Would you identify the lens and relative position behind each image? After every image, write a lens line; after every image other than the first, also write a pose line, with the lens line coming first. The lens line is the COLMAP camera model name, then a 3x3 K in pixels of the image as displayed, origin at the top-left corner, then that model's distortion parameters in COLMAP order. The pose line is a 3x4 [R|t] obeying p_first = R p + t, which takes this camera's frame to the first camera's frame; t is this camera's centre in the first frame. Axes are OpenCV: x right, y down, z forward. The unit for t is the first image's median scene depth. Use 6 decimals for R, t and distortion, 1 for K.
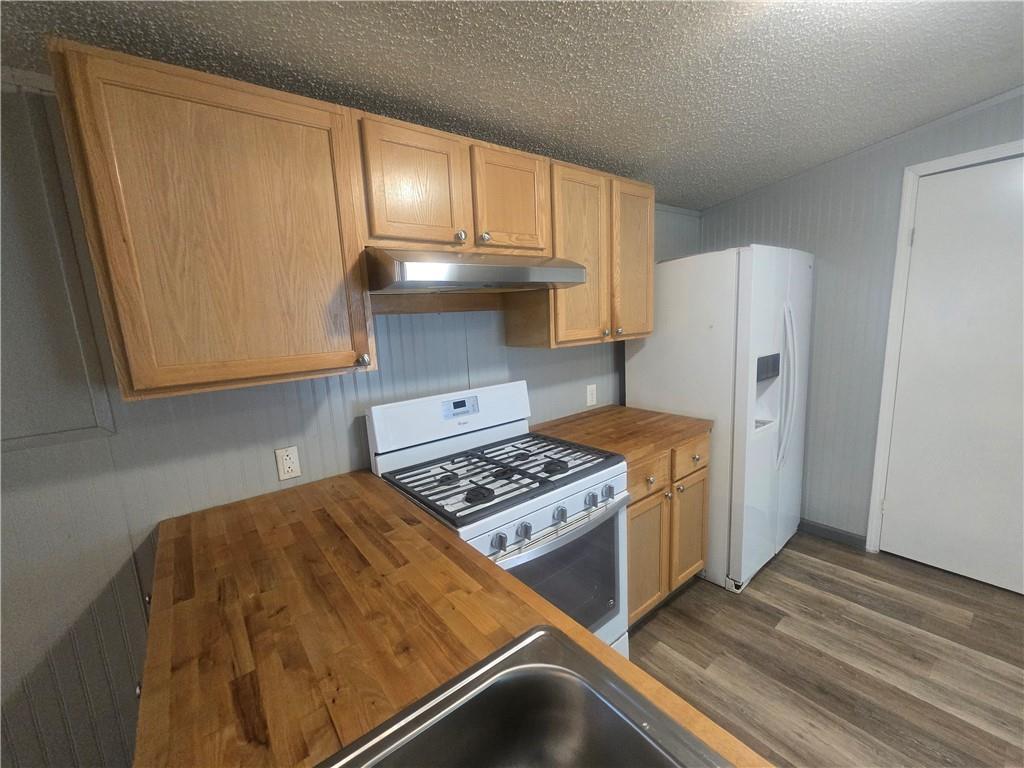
lens RADIAL K [[419.3, 0, 509.9], [0, 419.3, 388.5], [0, 0, 1]] dist [0.000272, -0.000725]
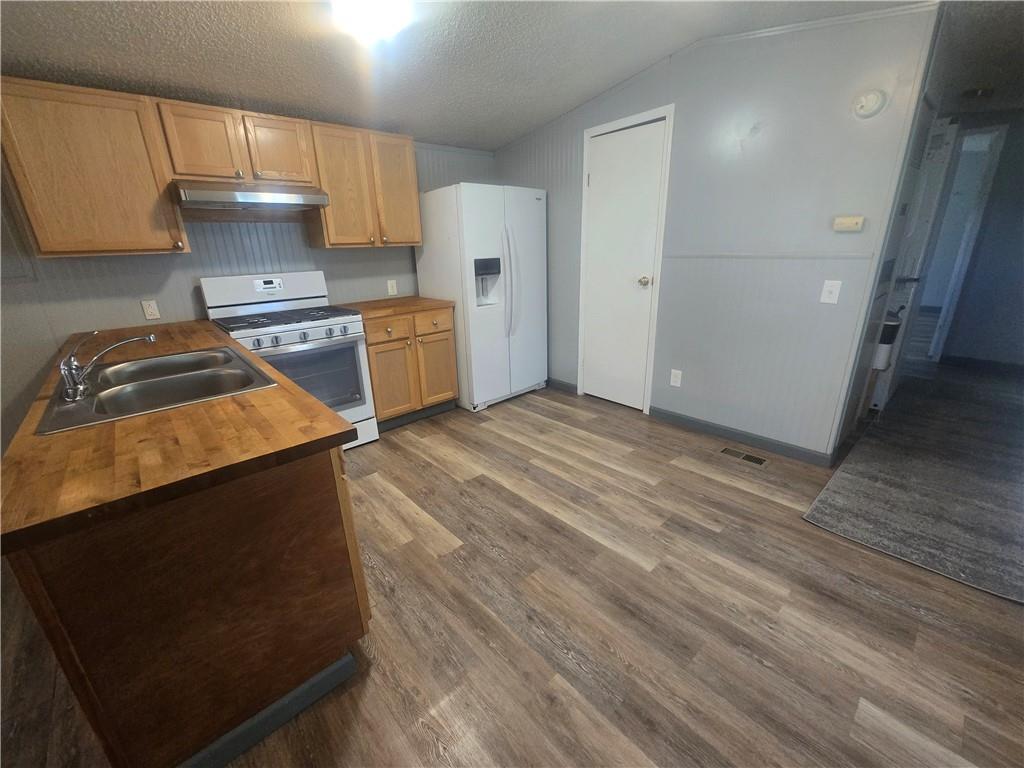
lens RADIAL K [[419.3, 0, 508.5], [0, 419.3, 386.2], [0, 0, 1]] dist [0.000272, -0.000725]
pose [[0.997662, 0.001947, 0.068320, 0.681190], [-0.012753, 0.987341, 0.158097, 0.162228], [-0.067148, -0.158599, 0.985057, -0.700218]]
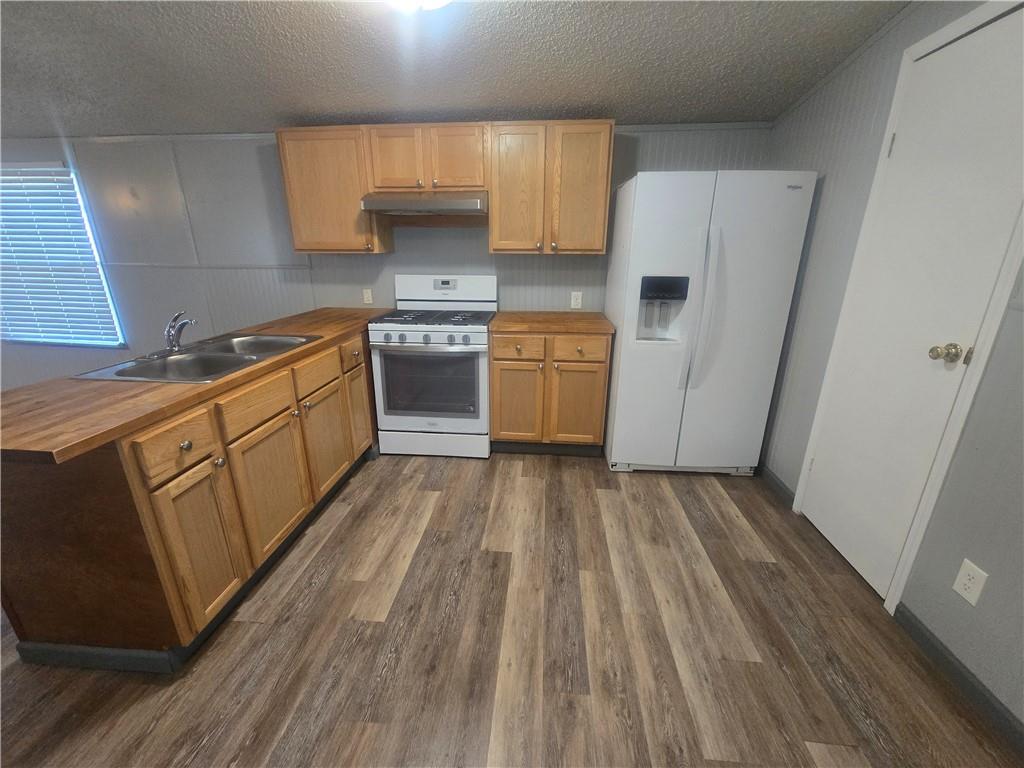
lens RADIAL K [[419.3, 0, 508.9], [0, 419.3, 388.4], [0, 0, 1]] dist [0.000272, -0.000725]
pose [[0.727549, 0.269500, -0.630906, 1.261581], [-0.155909, 0.960501, 0.230500, 0.015632], [0.668105, -0.069336, 0.740829, -0.133765]]
